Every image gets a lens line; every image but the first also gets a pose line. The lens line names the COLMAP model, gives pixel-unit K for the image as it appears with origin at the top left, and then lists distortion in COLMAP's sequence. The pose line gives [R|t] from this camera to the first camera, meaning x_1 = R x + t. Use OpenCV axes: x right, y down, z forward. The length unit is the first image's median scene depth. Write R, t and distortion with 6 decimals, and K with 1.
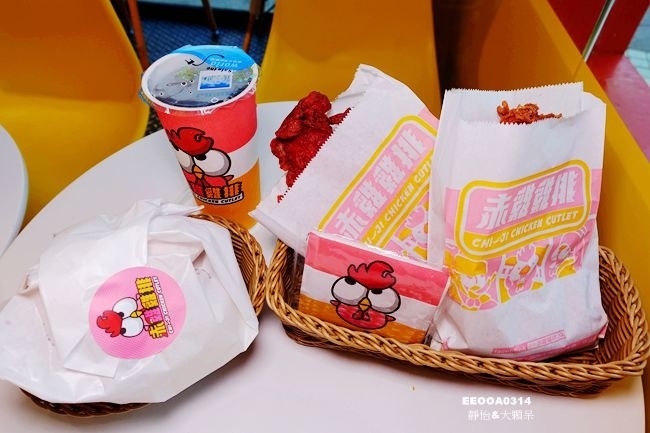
lens RADIAL K [[437.8, 0, 327.4], [0, 437.8, 213.9], [0, 0, 1]] dist [-0.005001, -0.018490]
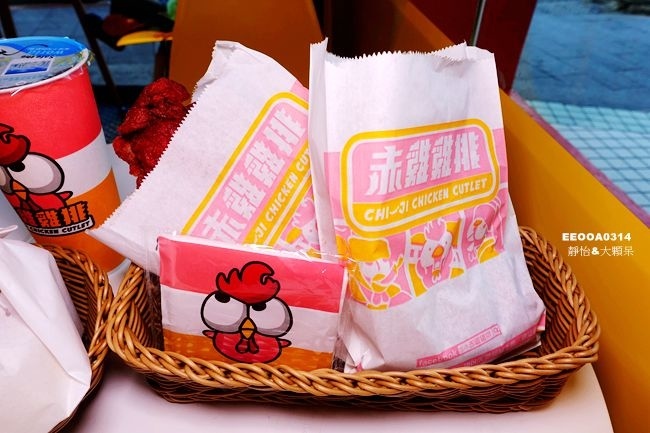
lens RADIAL K [[437.8, 0, 327.4], [0, 437.8, 213.9], [0, 0, 1]] dist [-0.005001, -0.018490]
pose [[0.981883, -0.105256, 0.157566, 0.124543], [0.128588, 0.980882, -0.146066, 0.143688], [-0.139180, 0.163681, 0.976646, 0.215520]]
